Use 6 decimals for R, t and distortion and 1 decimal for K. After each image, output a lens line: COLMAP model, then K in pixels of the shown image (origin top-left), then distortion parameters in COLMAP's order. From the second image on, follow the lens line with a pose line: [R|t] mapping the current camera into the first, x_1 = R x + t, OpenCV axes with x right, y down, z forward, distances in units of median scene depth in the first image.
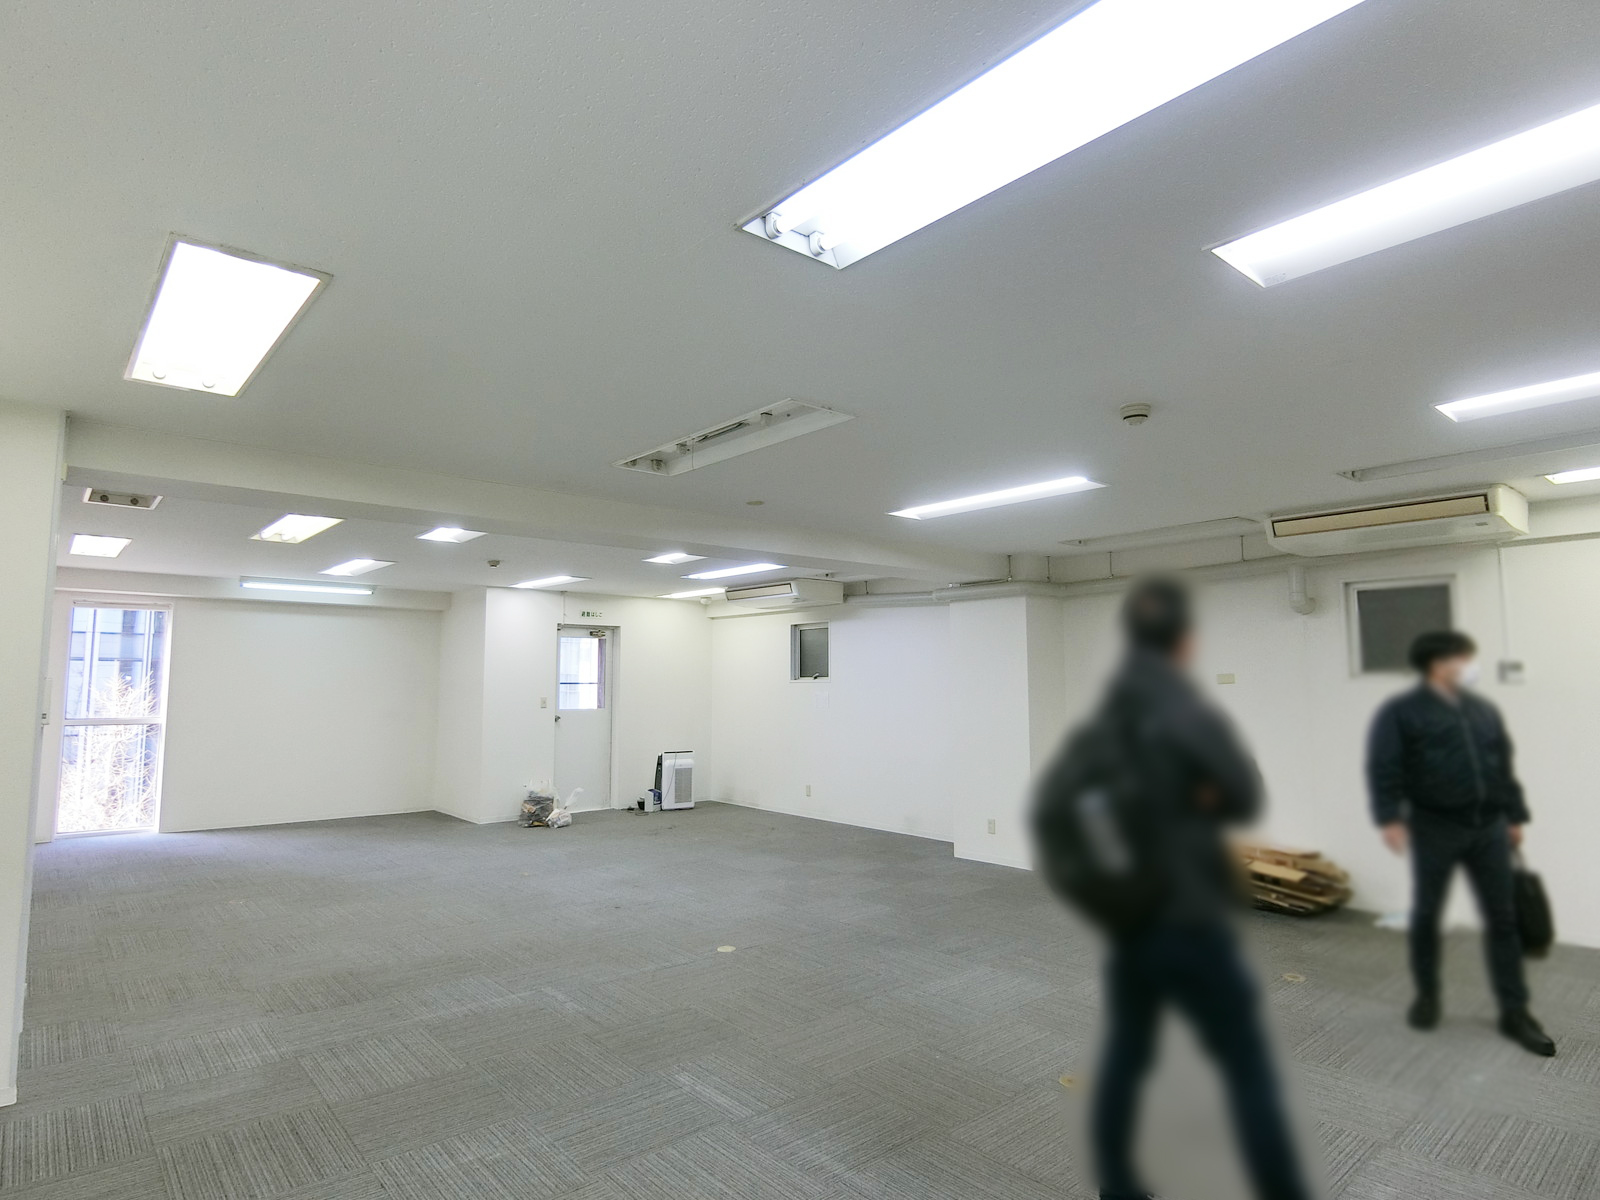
lens RADIAL K [[887.2, 0, 792.8], [0, 887.2, 601.3], [0, 0, 1]] dist [0.119900, -0.047889]
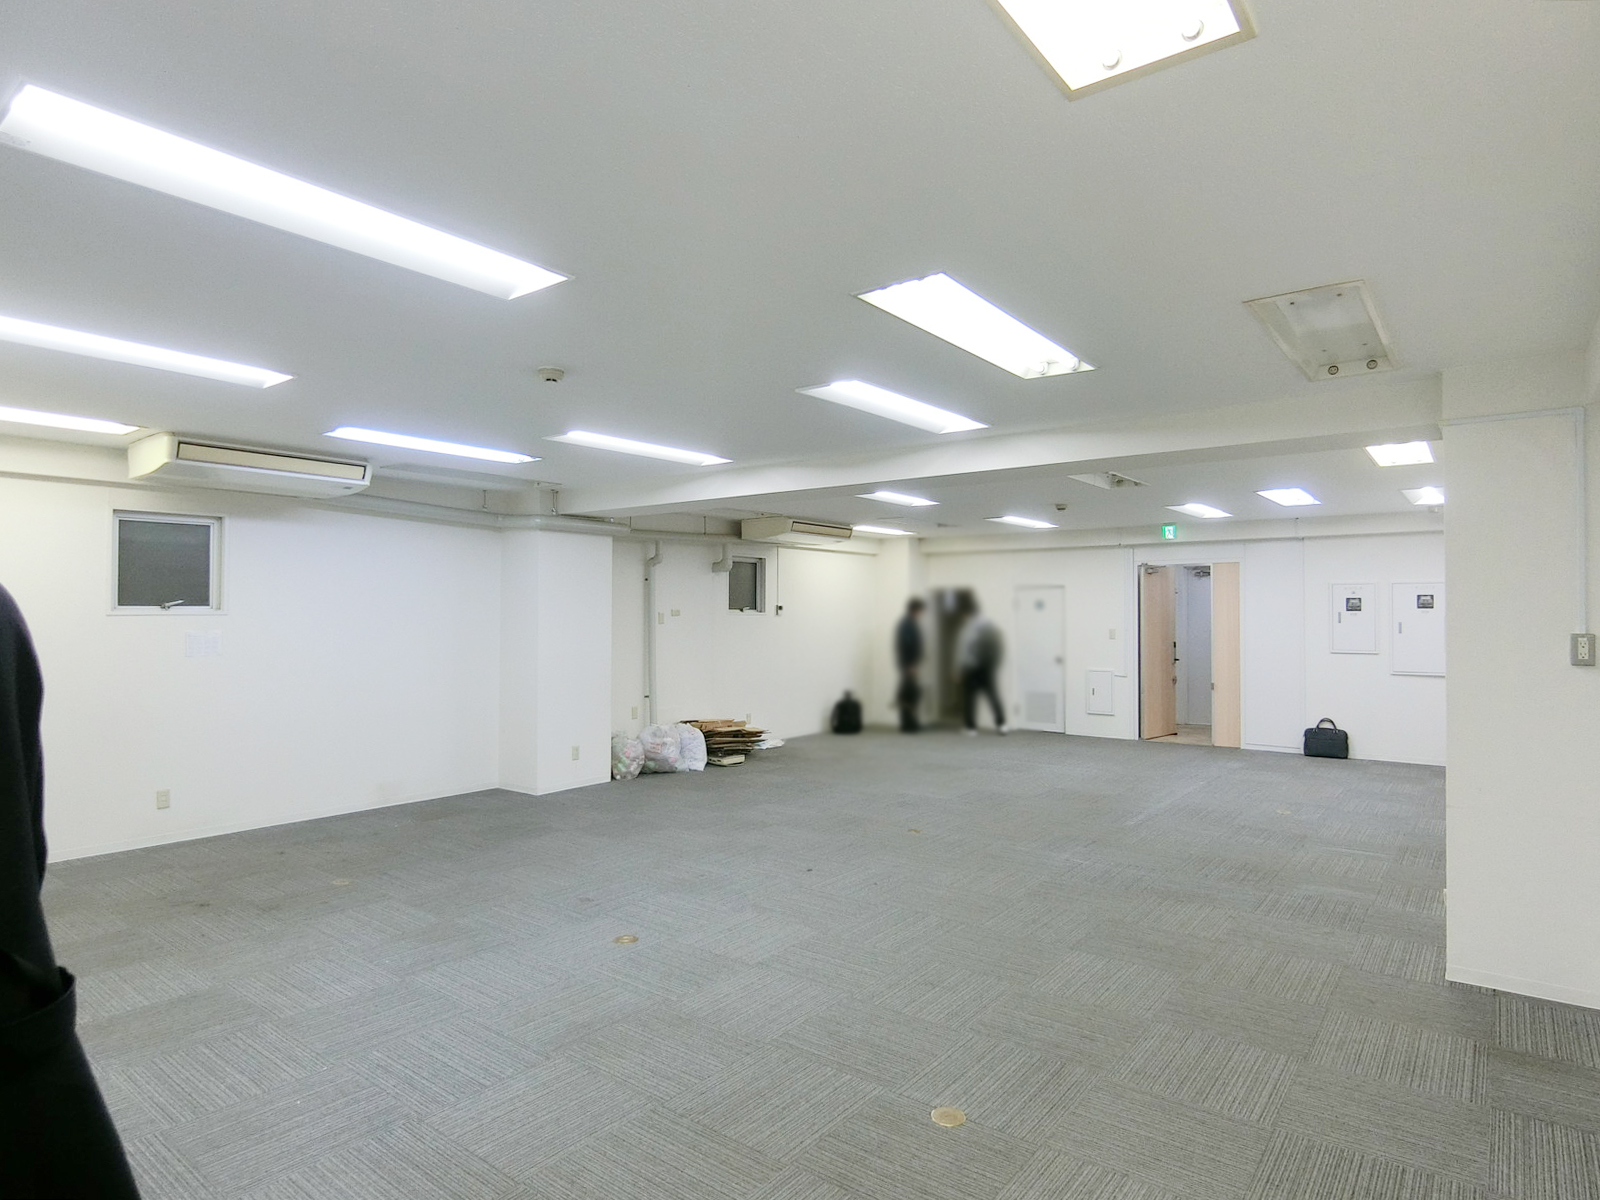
lens RADIAL K [[887.2, 0, 792.8], [0, 887.2, 601.3], [0, 0, 1]] dist [0.119900, -0.047889]
pose [[-0.188236, 0.022286, 0.981871, -0.738427], [-0.085669, 0.995559, -0.039020, 0.084299], [-0.978380, -0.091461, -0.185490, 0.839568]]
